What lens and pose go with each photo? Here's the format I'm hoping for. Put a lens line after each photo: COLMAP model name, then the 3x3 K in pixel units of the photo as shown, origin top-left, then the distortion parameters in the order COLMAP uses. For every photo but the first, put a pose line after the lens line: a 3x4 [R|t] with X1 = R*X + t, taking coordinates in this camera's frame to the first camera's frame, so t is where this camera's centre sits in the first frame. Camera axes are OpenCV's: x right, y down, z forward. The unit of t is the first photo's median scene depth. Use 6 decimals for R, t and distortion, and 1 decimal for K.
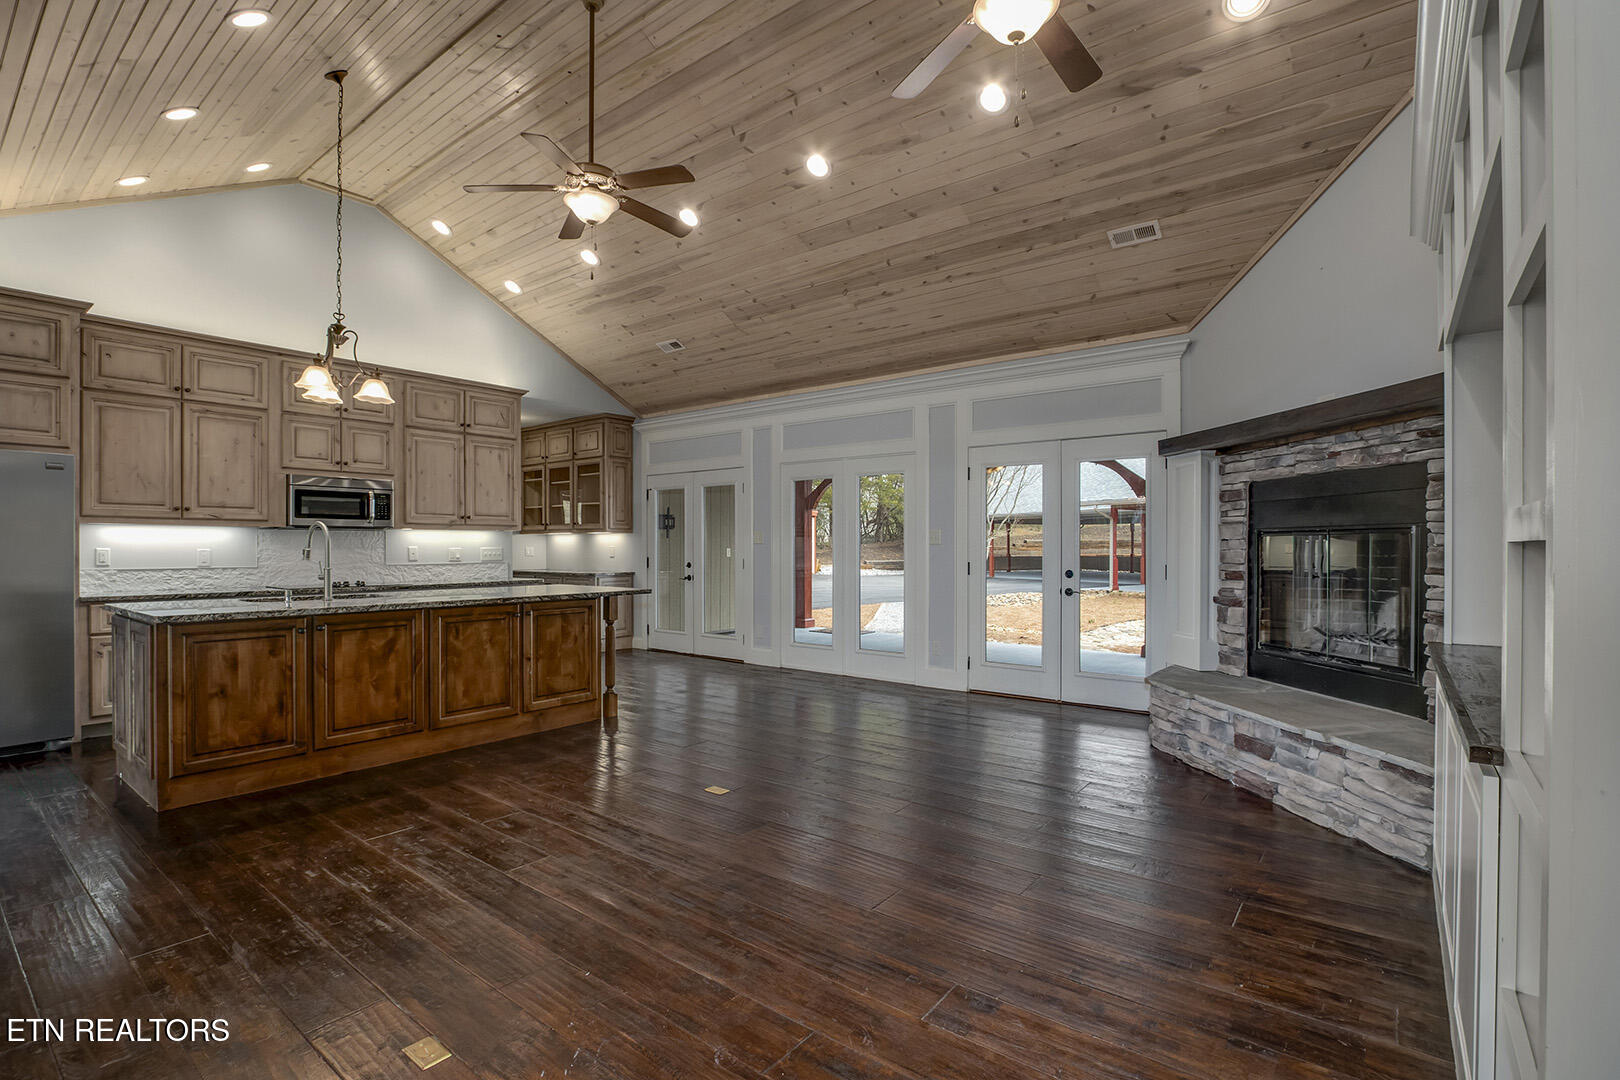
lens RADIAL K [[756.3, 0, 812.7], [0, 756.3, 551.4], [0, 0, 1]] dist [-0.022687, 0.002131]
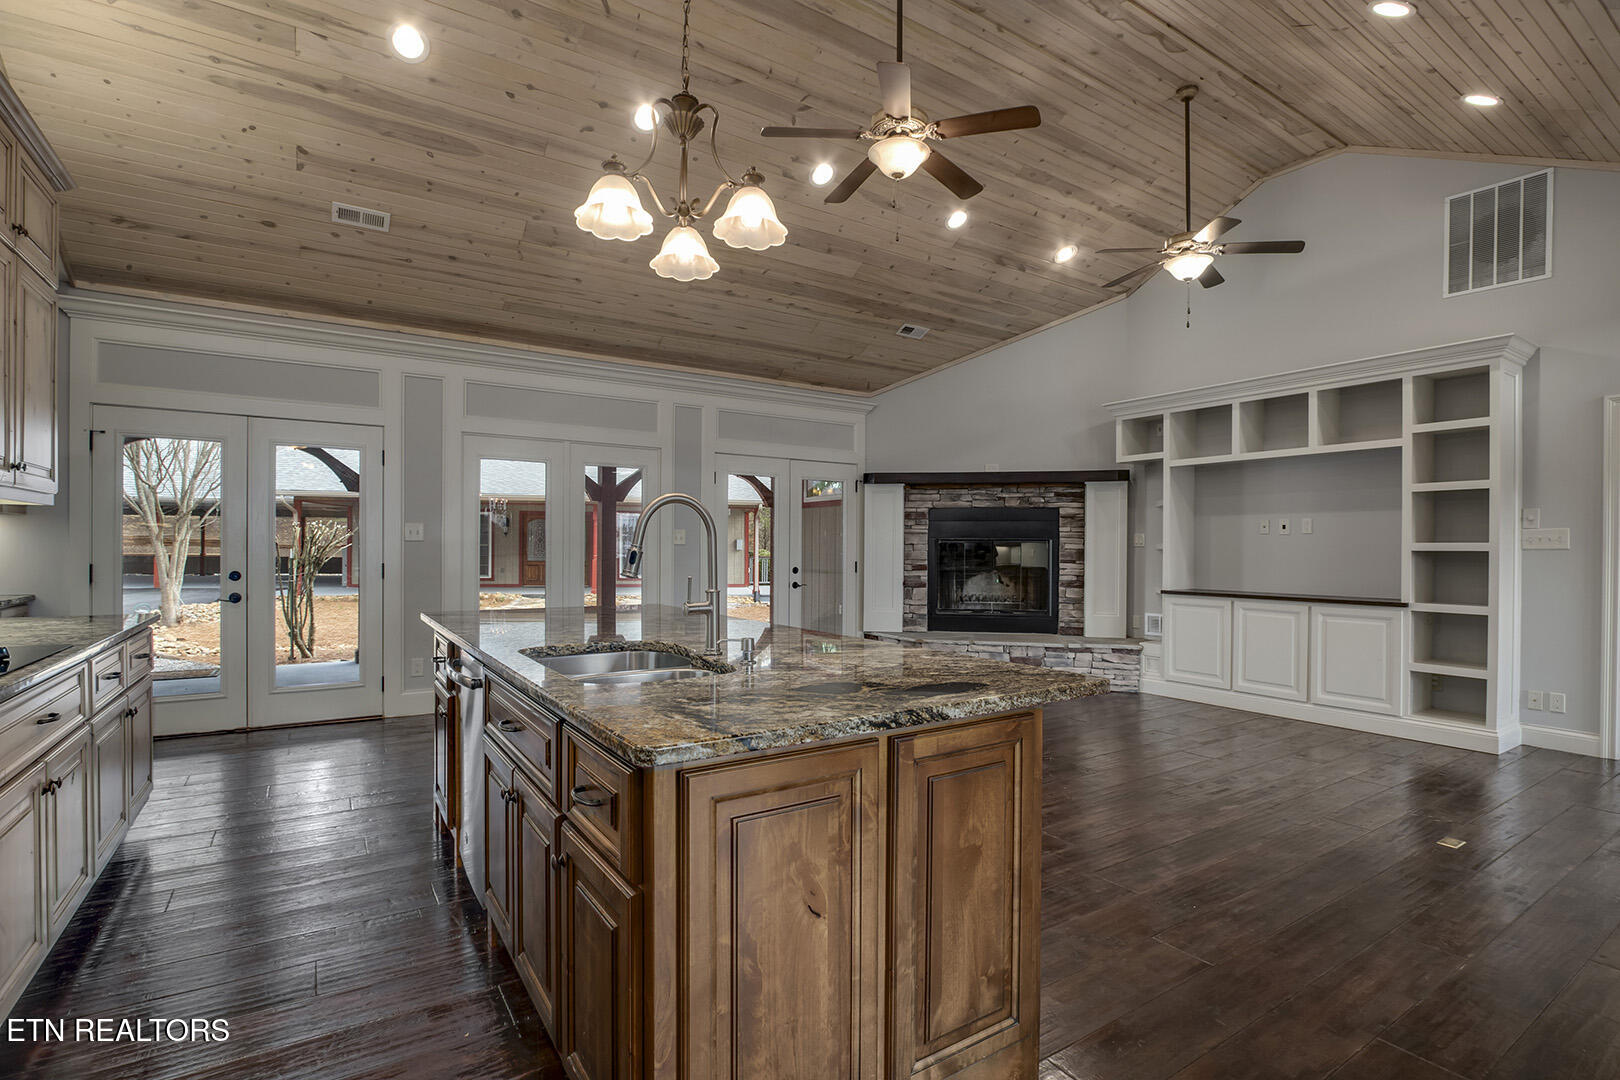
lens RADIAL K [[756.3, 0, 813.2], [0, 756.3, 551.0], [0, 0, 1]] dist [-0.022687, 0.002131]
pose [[0.323155, -0.001545, 0.946345, -0.908960], [-0.000612, 0.999998, 0.001841, -0.003574], [-0.946346, -0.001174, 0.323153, 0.644087]]
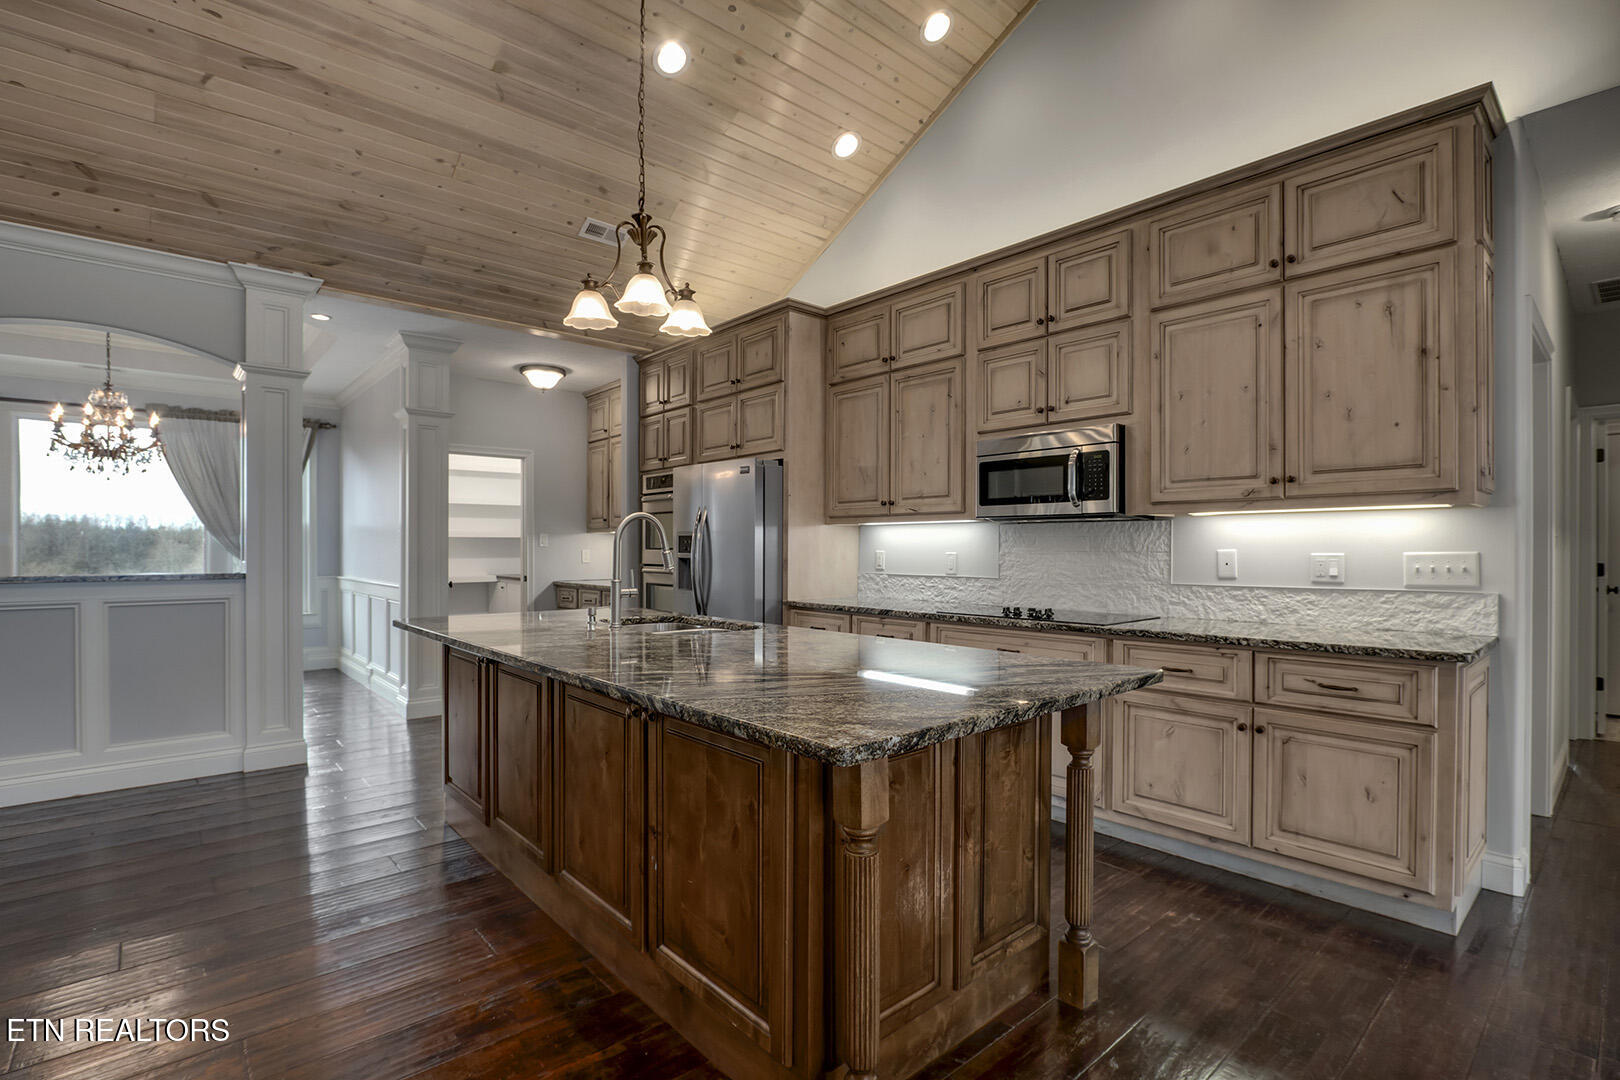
lens RADIAL K [[756.3, 0, 809.6], [0, 756.3, 553.0], [0, 0, 1]] dist [-0.022687, 0.002131]
pose [[-0.182249, 0.006003, -0.983234, -0.001133], [-0.006716, 0.999950, 0.007350, -0.007574], [0.983230, 0.007943, -0.182199, 1.081995]]
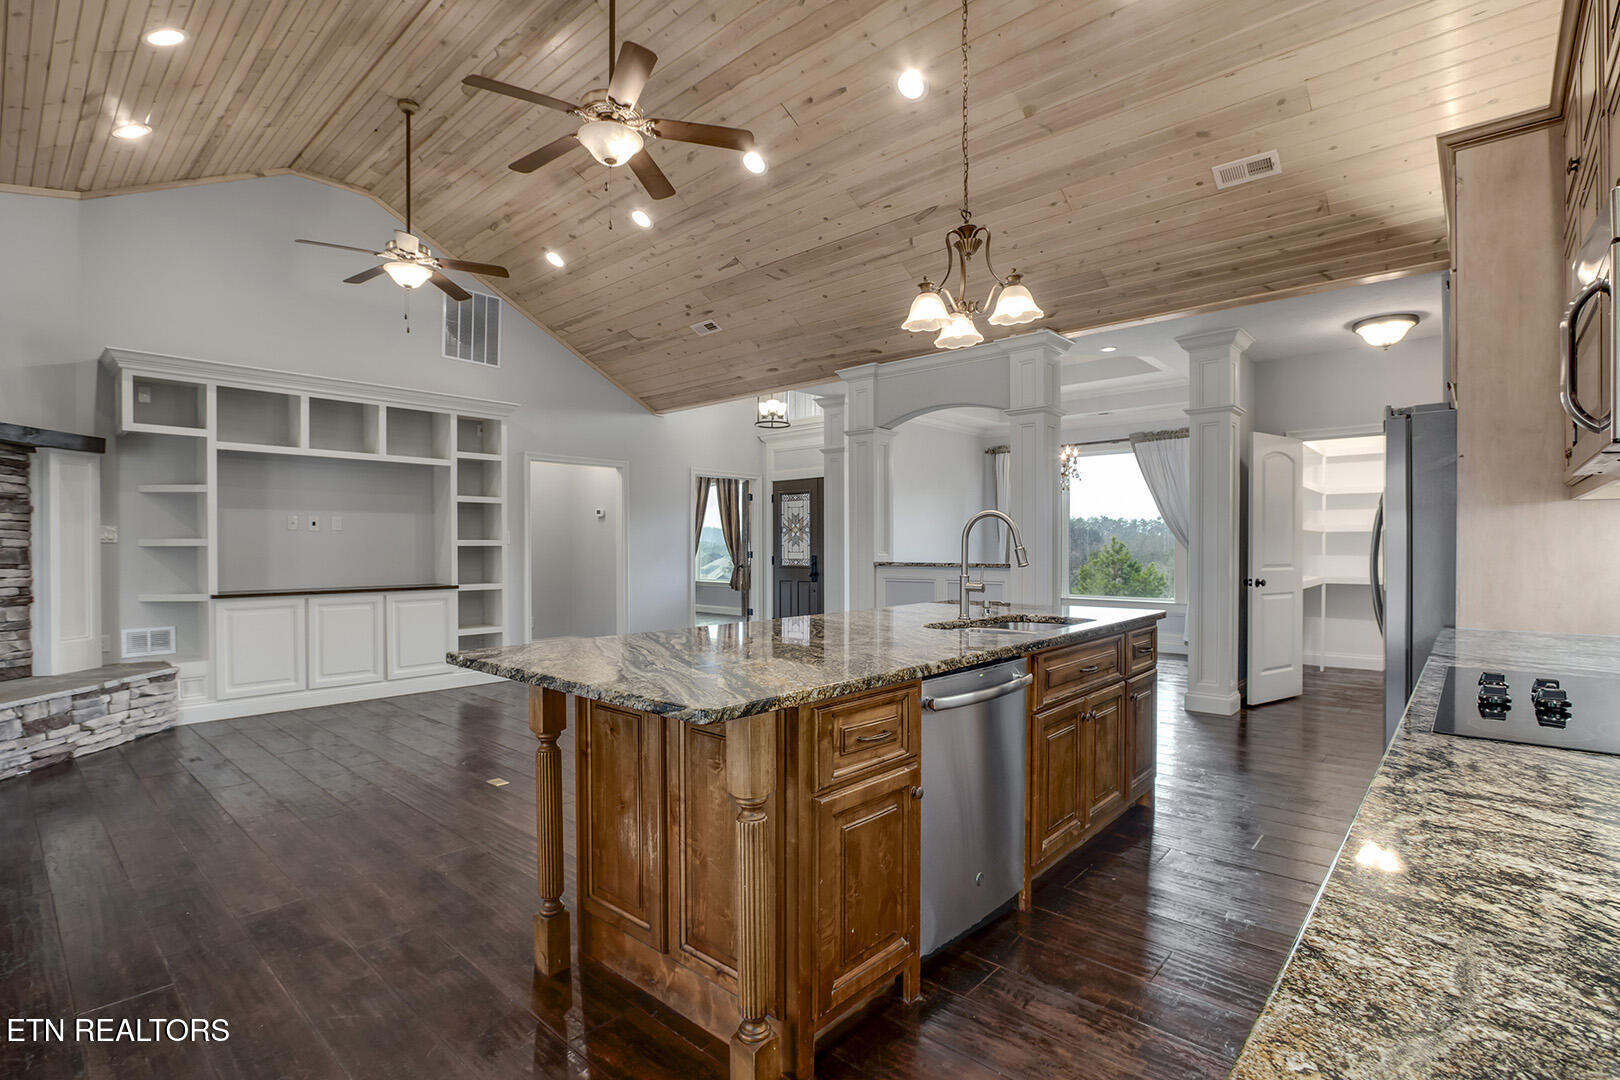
lens RADIAL K [[756.3, 0, 813.2], [0, 756.3, 551.2], [0, 0, 1]] dist [-0.022687, 0.002131]
pose [[-0.997981, 0.001570, 0.063487, -0.455069], [0.002493, 0.999892, 0.014463, -0.010230], [-0.063458, 0.014592, -0.997878, 1.456670]]
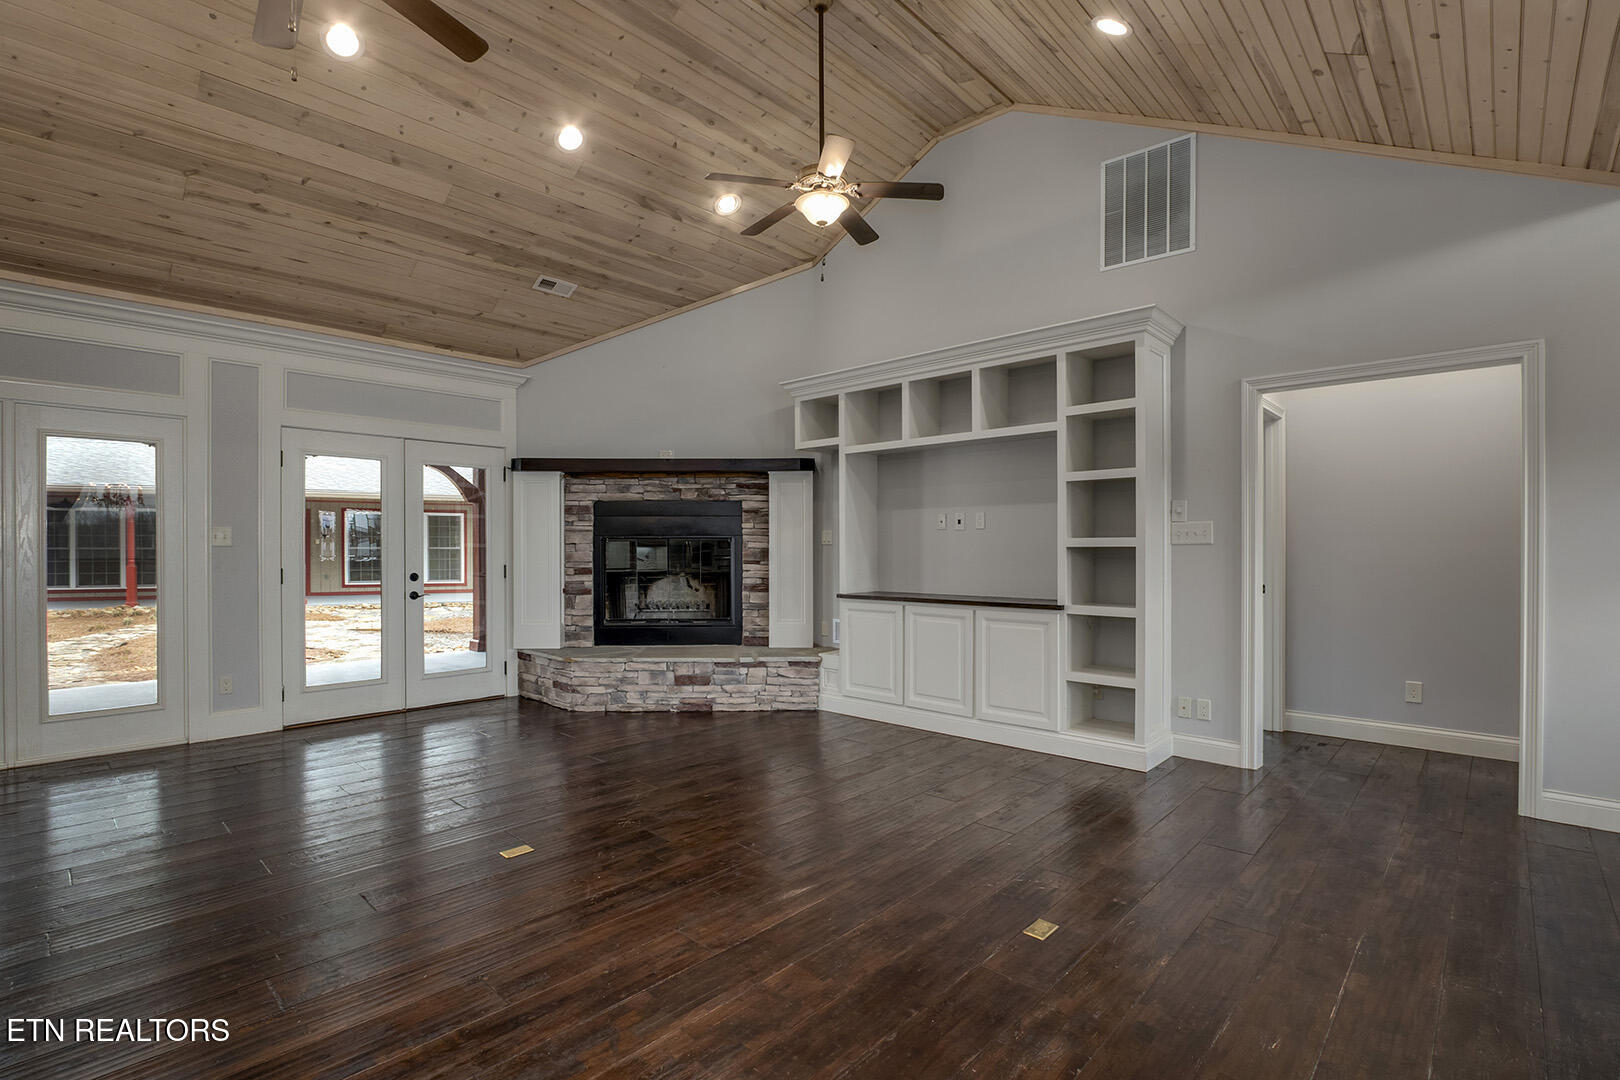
lens RADIAL K [[756.3, 0, 803.8], [0, 756.3, 552.3], [0, 0, 1]] dist [-0.022687, 0.002131]
pose [[0.091378, -0.003779, 0.995809, -0.655643], [0.007920, 0.999964, 0.003068, -0.001360], [-0.995785, 0.007607, 0.091404, 0.453818]]
